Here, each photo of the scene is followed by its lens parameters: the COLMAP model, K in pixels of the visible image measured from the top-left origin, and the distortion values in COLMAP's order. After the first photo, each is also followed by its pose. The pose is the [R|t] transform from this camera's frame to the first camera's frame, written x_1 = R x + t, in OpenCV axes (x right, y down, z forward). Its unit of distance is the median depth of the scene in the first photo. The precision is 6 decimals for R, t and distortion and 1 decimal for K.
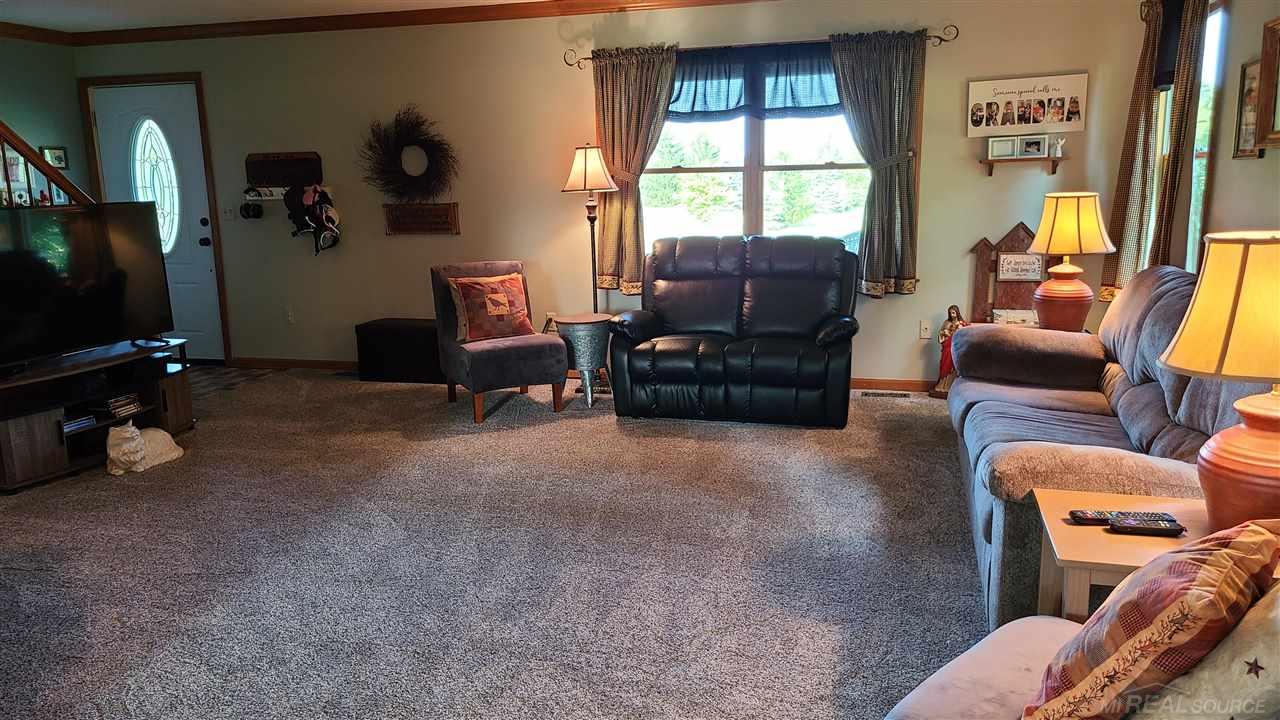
lens RADIAL K [[960.3, 0, 636.1], [0, 960.3, 364.9], [0, 0, 1]] dist [0.049047, -0.017770]
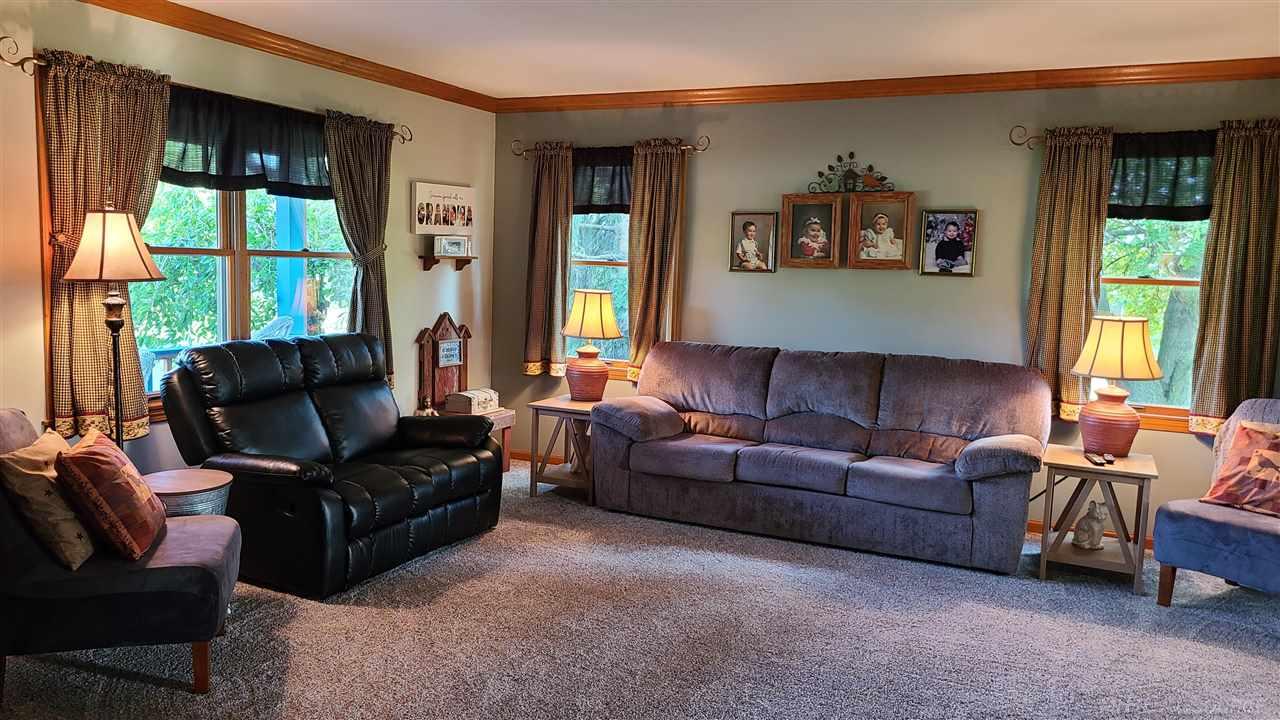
lens RADIAL K [[960.3, 0, 636.3], [0, 960.3, 355.7], [0, 0, 1]] dist [0.049047, -0.017770]
pose [[0.169285, -0.072181, 0.982920, -0.650922], [0.156457, 0.986636, 0.045508, -0.117257], [-0.973069, 0.146081, 0.178316, 0.611568]]
